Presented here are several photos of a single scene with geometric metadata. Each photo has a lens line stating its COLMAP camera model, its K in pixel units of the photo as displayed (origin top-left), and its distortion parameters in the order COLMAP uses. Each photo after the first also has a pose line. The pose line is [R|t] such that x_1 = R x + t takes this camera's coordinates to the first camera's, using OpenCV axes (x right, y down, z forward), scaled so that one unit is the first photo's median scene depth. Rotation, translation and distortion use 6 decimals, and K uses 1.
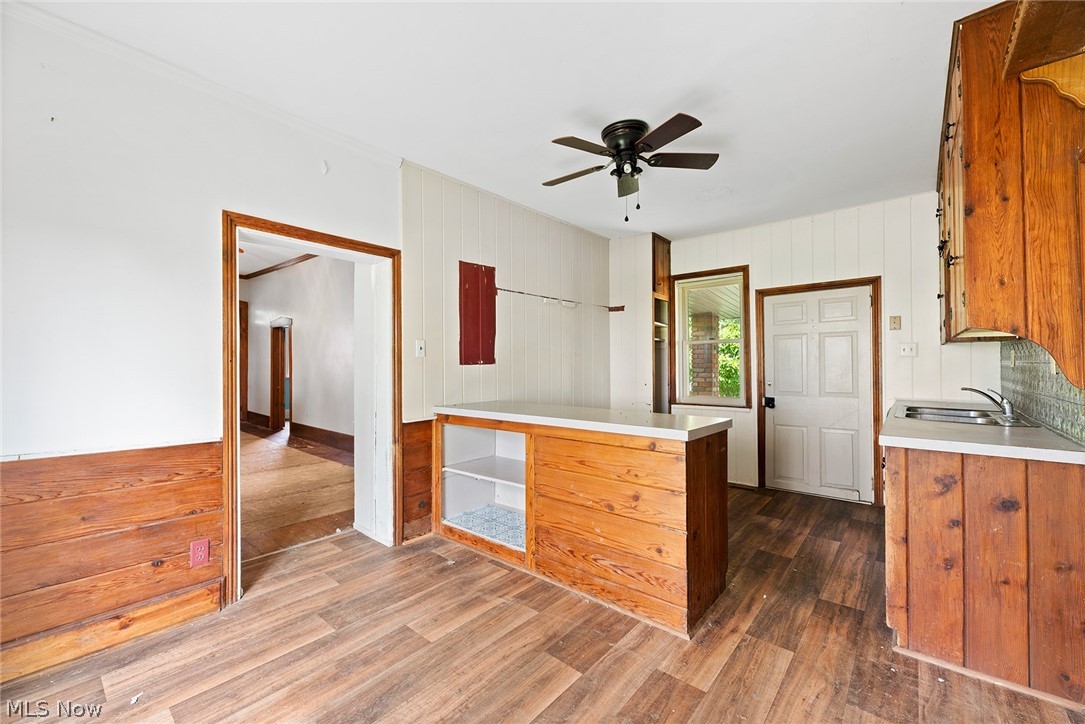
lens RADIAL K [[441.9, 0, 542.5], [0, 441.9, 362.0], [0, 0, 1]] dist [-0.000523, 0.000008]
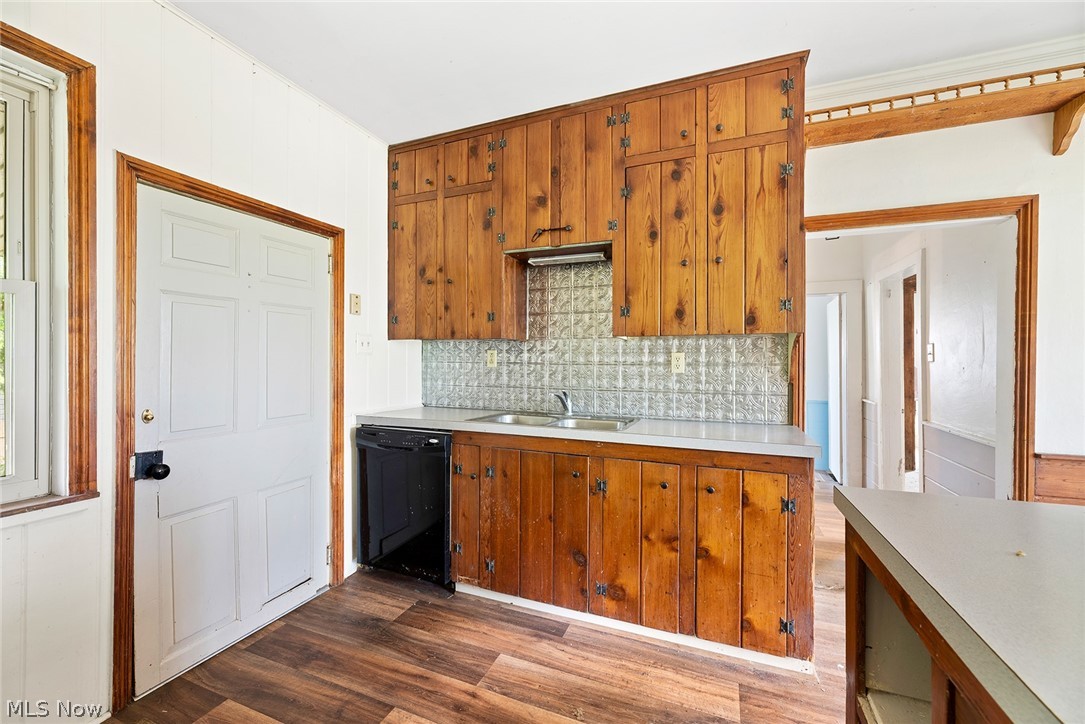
lens RADIAL K [[437.4, 0, 543.3], [0, 437.4, 359.3], [0, 0, 1]] dist [0.000490, 0.000145]
pose [[-0.312096, 0.005927, 0.950032, 0.059113], [-0.006612, 0.999943, -0.008411, 0.001232], [-0.950028, -0.008907, -0.312039, 0.924394]]
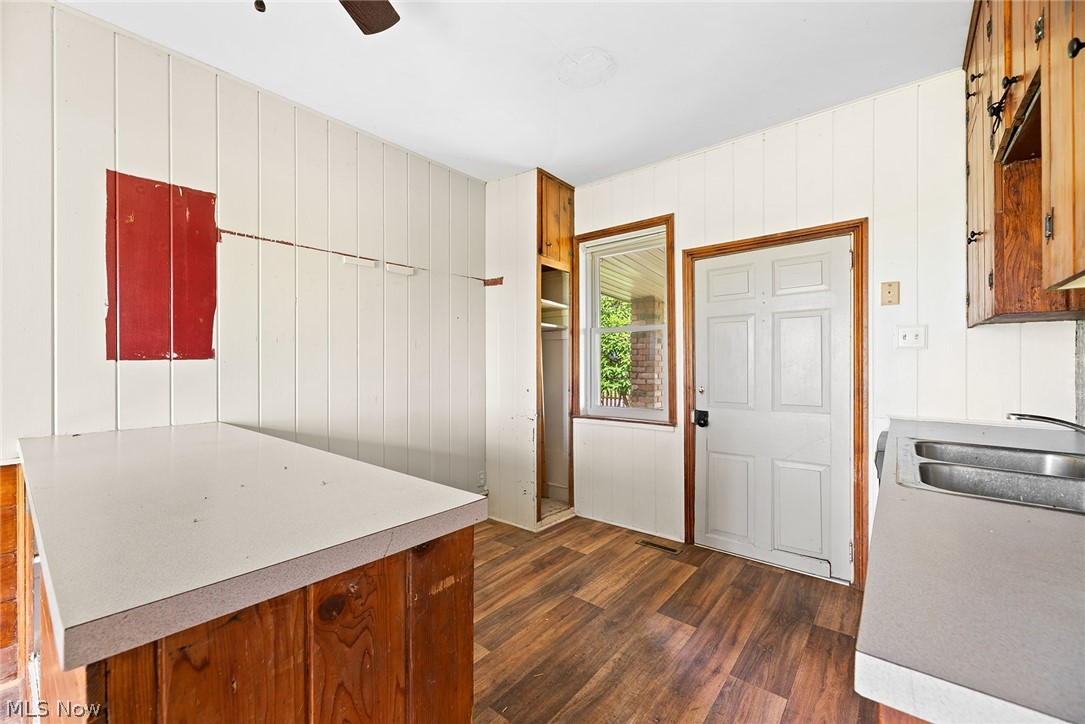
lens RADIAL K [[437.4, 0, 542.1], [0, 437.4, 364.1], [0, 0, 1]] dist [-0.000221, 0.000206]
pose [[0.999892, 0.002169, 0.014534, 0.305444], [-0.002305, 0.999954, 0.009327, 0.004699], [-0.014513, -0.009359, 0.999851, 0.397091]]
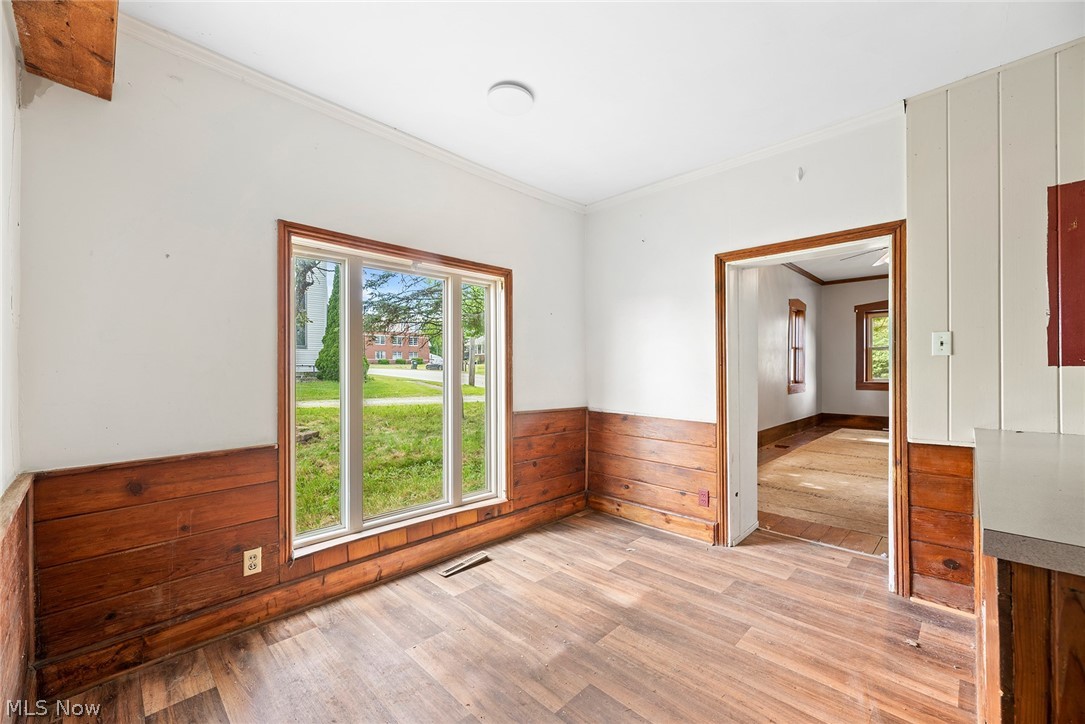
lens RADIAL K [[437.7, 0, 541.6], [0, 437.7, 368.6], [0, 0, 1]] dist [0.000577, 0.000123]
pose [[-0.079188, -0.002627, -0.996856, 0.393467], [0.009310, 0.999951, -0.003375, 0.005142], [0.996816, -0.009548, -0.079160, 0.332731]]
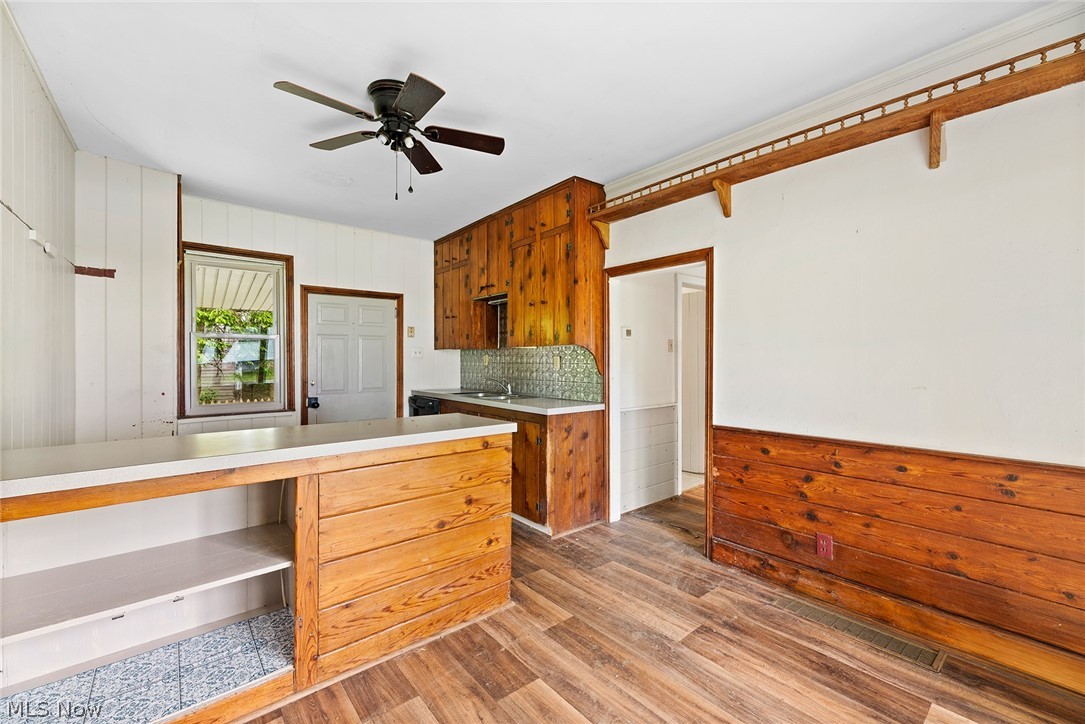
lens RADIAL K [[437.4, 0, 542.5], [0, 437.4, 362.0], [0, 0, 1]] dist [0.000408, 0.000039]
pose [[0.173406, 0.000329, 0.984850, -0.408665], [-0.006045, 0.999981, 0.000730, -0.002225], [-0.984832, -0.006080, 0.173404, 0.385315]]
